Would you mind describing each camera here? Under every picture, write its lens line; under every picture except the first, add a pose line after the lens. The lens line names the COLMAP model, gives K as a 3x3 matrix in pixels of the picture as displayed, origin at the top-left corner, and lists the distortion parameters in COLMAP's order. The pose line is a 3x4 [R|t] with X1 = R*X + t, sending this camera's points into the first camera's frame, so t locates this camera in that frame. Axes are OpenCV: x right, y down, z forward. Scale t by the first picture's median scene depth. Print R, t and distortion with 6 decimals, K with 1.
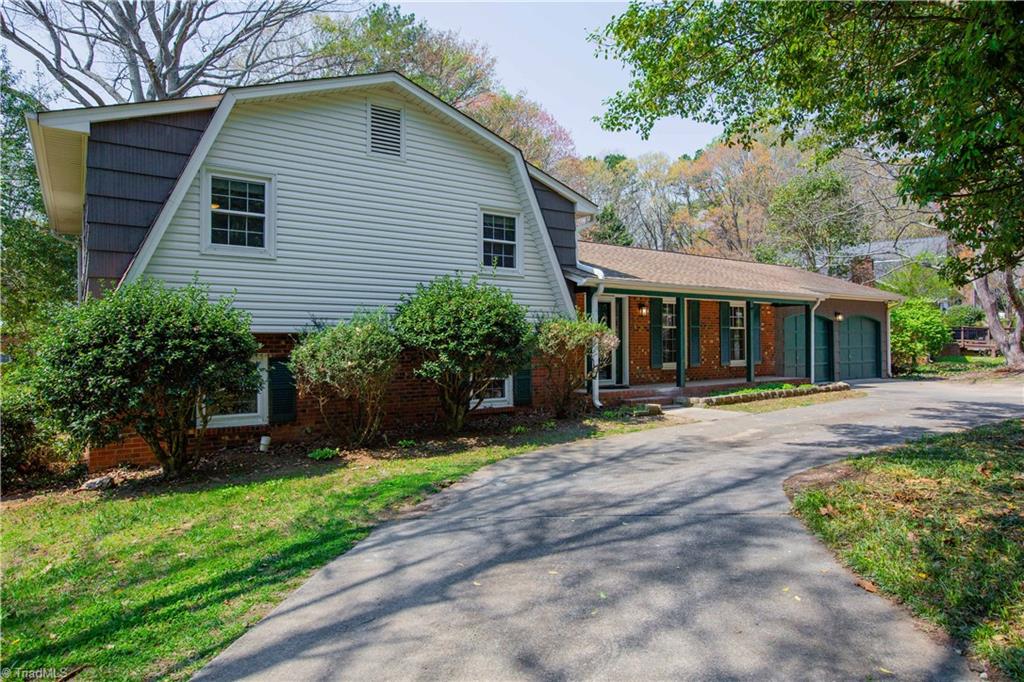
lens RADIAL K [[683.0, 0, 512.0], [0, 683.0, 341.0], [0, 0, 1]] dist [-0.000103, 0.000565]
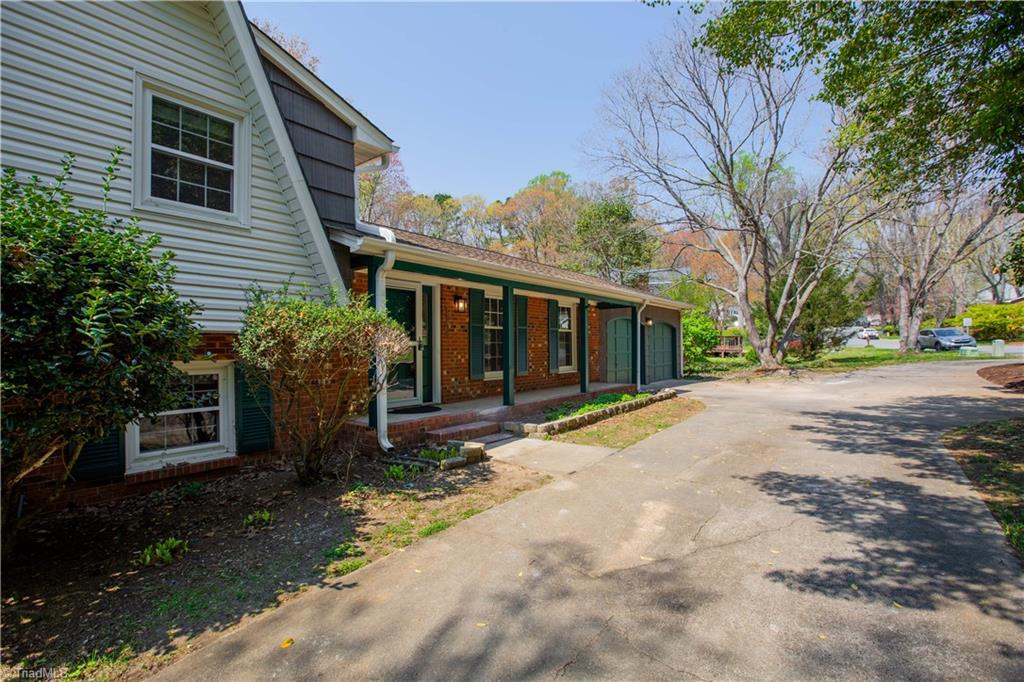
lens RADIAL K [[478.6, 0, 512.0], [0, 478.6, 341.0], [0, 0, 1]] dist [-0.062470, 0.000064]
pose [[0.959756, 0.002894, 0.280821, 0.100060], [0.000308, 0.999935, -0.011357, 0.002406], [-0.280836, 0.010986, 0.959693, 0.481567]]
